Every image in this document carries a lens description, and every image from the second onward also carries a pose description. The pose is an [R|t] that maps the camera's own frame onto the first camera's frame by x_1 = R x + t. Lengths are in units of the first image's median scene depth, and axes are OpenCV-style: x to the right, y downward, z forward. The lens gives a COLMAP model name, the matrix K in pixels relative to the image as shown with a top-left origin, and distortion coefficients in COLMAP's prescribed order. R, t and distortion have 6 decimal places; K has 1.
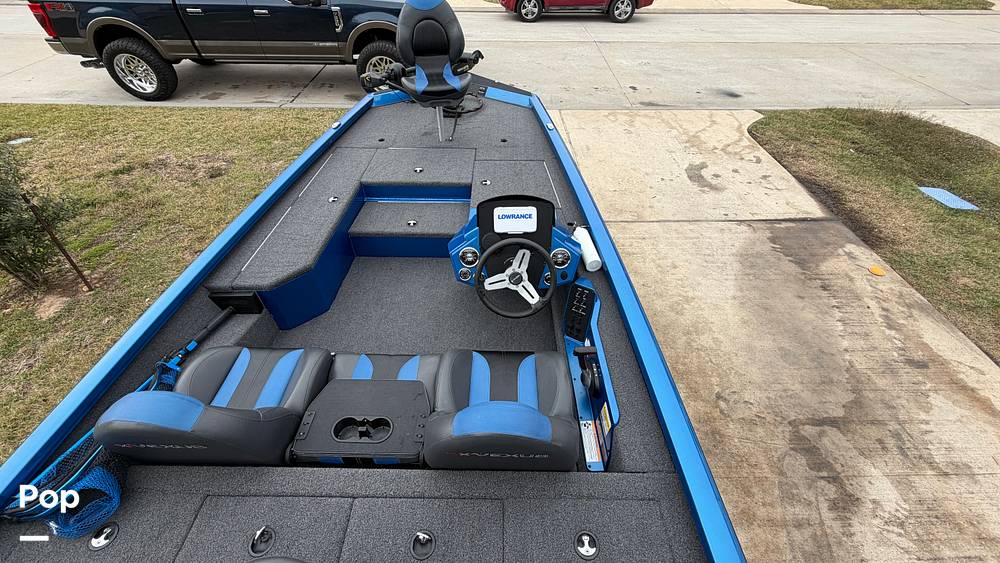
lens RADIAL K [[394.8, 0, 497.5], [0, 394.8, 281.1], [0, 0, 1]] dist [0.000087, -0.000189]
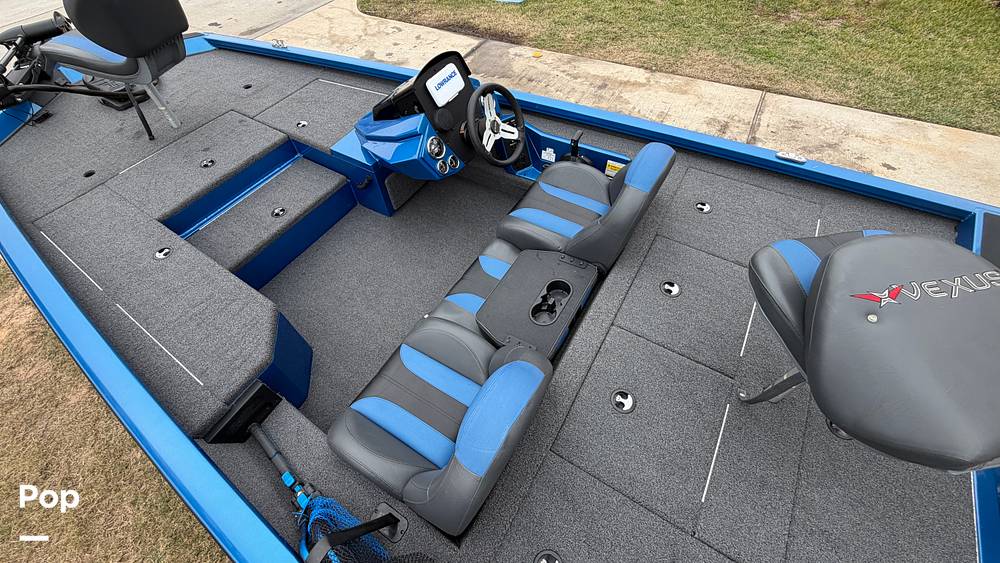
lens RADIAL K [[397.3, 0, 495.8], [0, 397.3, 282.6], [0, 0, 1]] dist [0.000408, 0.000294]
pose [[0.502429, -0.701232, 0.505805, -0.312303], [0.629309, 0.697747, 0.342227, -0.031759], [-0.592905, 0.146363, 0.791860, 0.099400]]
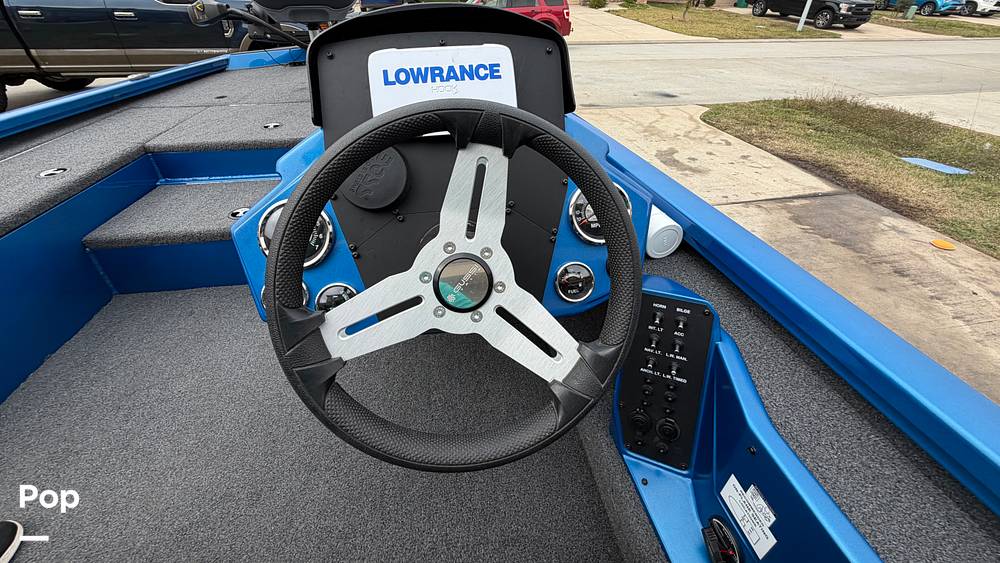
lens RADIAL K [[398.1, 0, 495.9], [0, 398.1, 220.9], [0, 0, 1]] dist [-0.000851, -0.000040]
pose [[0.986728, -0.080746, 0.140879, 0.015082], [0.111311, 0.968027, -0.224796, 0.005166], [-0.118224, 0.237494, 0.964168, 0.313775]]
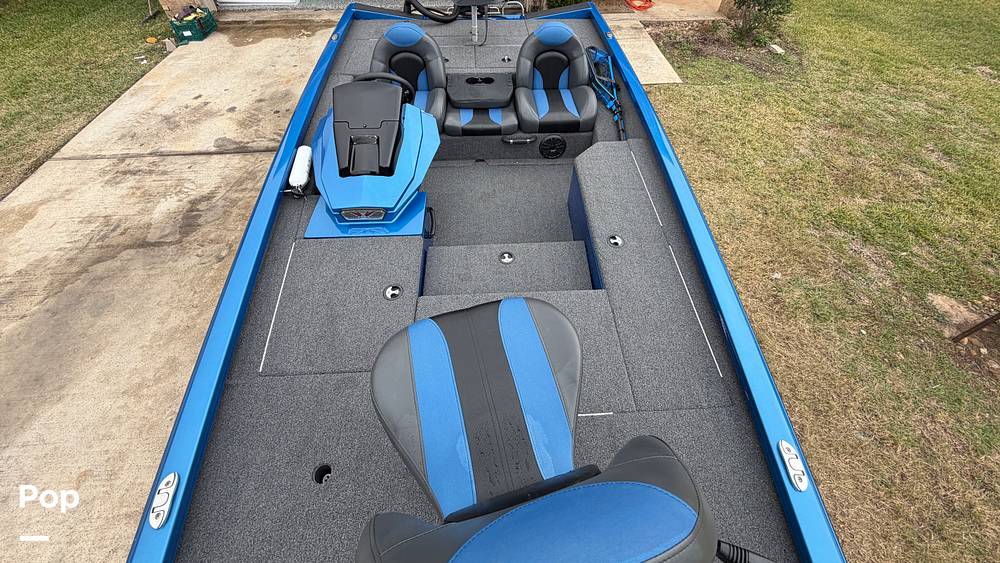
lens RADIAL K [[395.3, 0, 497.7], [0, 395.3, 200.5], [0, 0, 1]] dist [0.000002, -0.000023]
pose [[-0.997494, 0.042664, -0.056442, -0.103460], [-0.055452, 0.024055, 0.998172, -0.559018], [0.043944, 0.998800, -0.021629, 0.577529]]
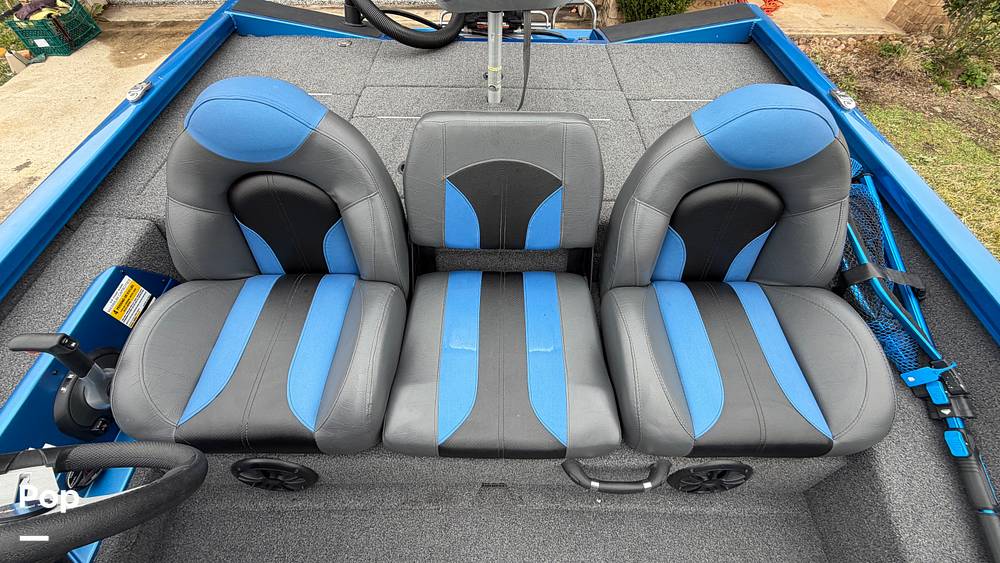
lens RADIAL K [[397.3, 0, 495.8], [0, 397.3, 282.6], [0, 0, 1]] dist [0.000408, 0.000294]
pose [[-0.999949, 0.004497, -0.009074, -0.114360], [-0.009609, -0.138371, 0.990334, -0.106621], [0.003198, 0.990370, 0.138407, 0.333214]]
